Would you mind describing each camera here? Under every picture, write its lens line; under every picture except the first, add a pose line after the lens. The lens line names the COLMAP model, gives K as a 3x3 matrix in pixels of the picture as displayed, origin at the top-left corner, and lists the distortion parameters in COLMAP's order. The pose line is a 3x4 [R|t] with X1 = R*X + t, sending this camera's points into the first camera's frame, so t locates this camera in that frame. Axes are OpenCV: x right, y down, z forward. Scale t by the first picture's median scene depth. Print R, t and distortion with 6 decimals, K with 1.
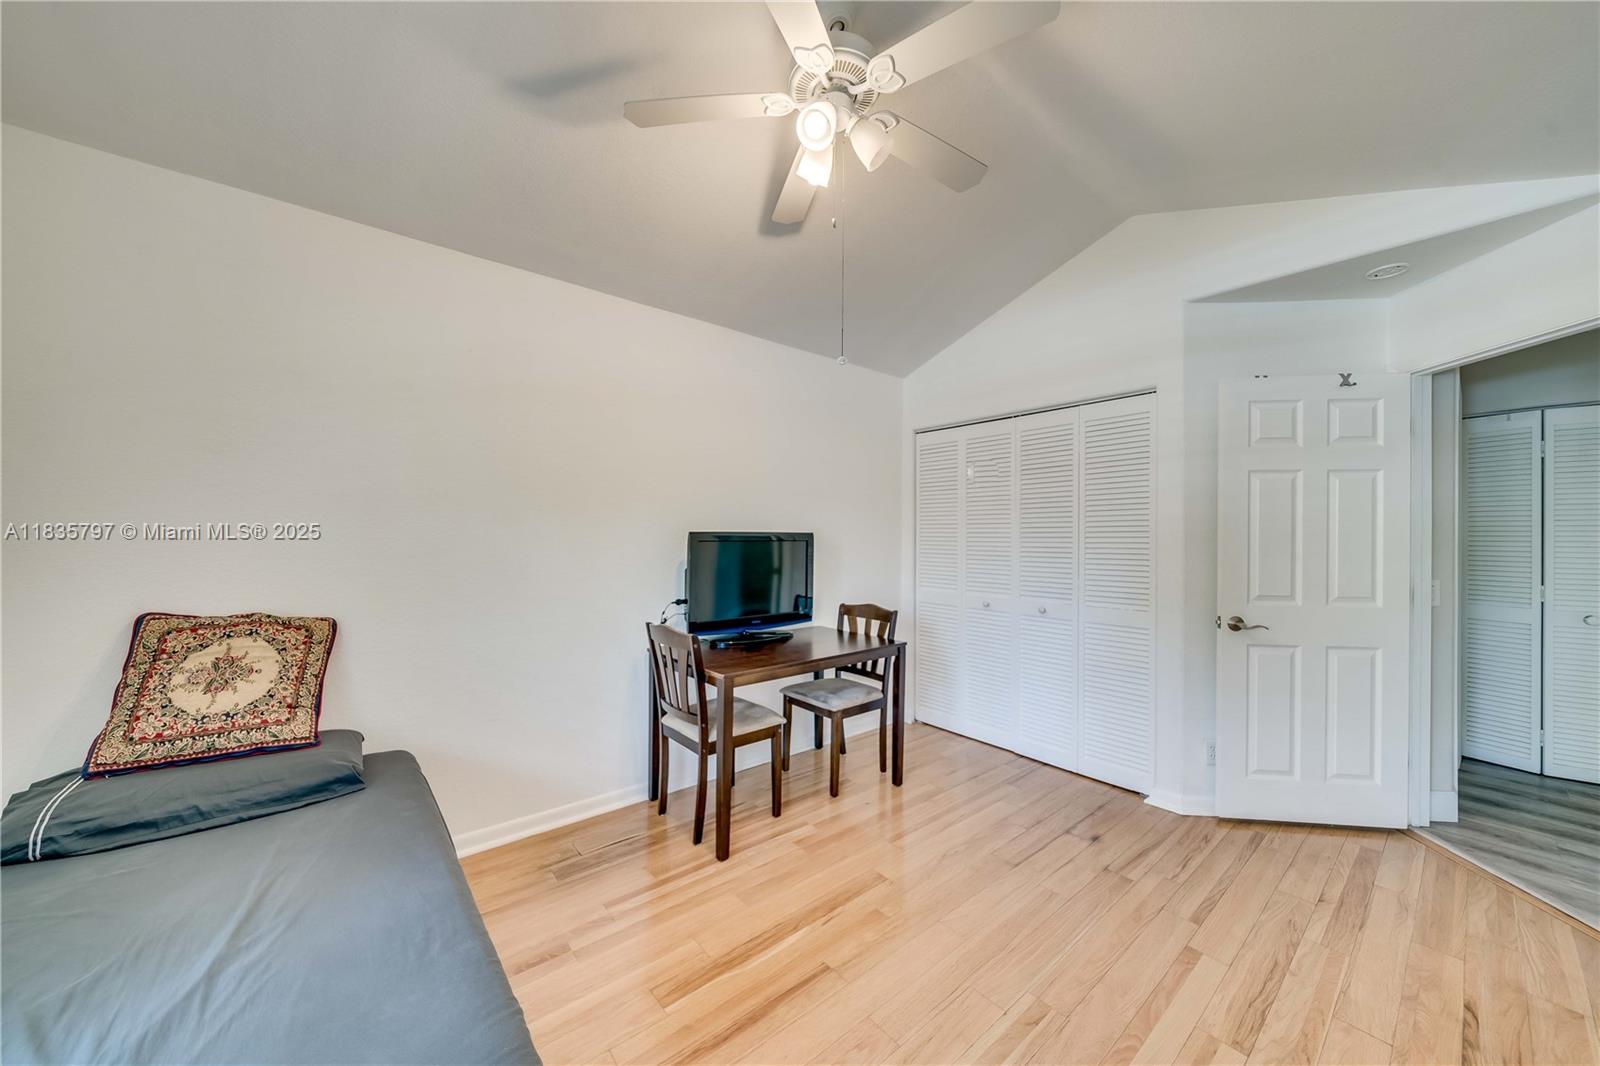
lens RADIAL K [[560.1, 0, 807.4], [0, 560.1, 527.2], [0, 0, 1]] dist [-0.001725, 0.000020]
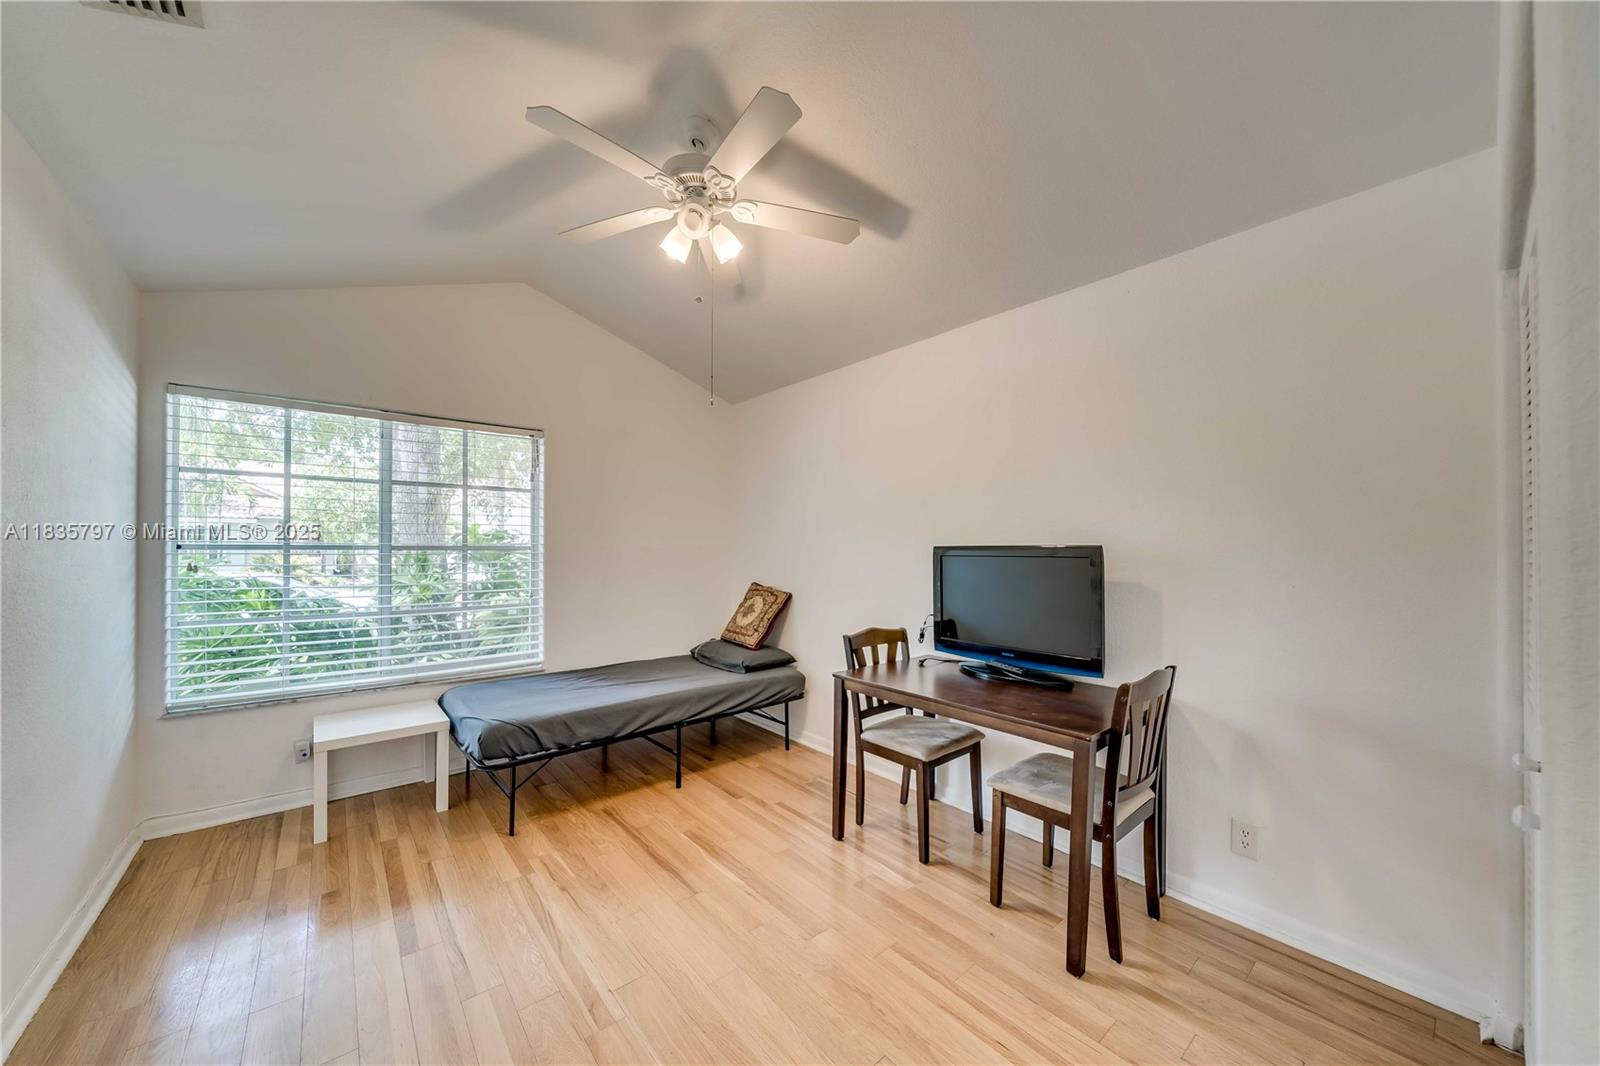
lens RADIAL K [[563.3, 0, 804.0], [0, 563.3, 542.4], [0, 0, 1]] dist [-0.001600, -0.000144]
pose [[0.007334, -0.023514, -0.999697, 1.103055], [0.009417, 0.999681, -0.023445, 0.030619], [0.999929, -0.009242, 0.007553, 1.040413]]
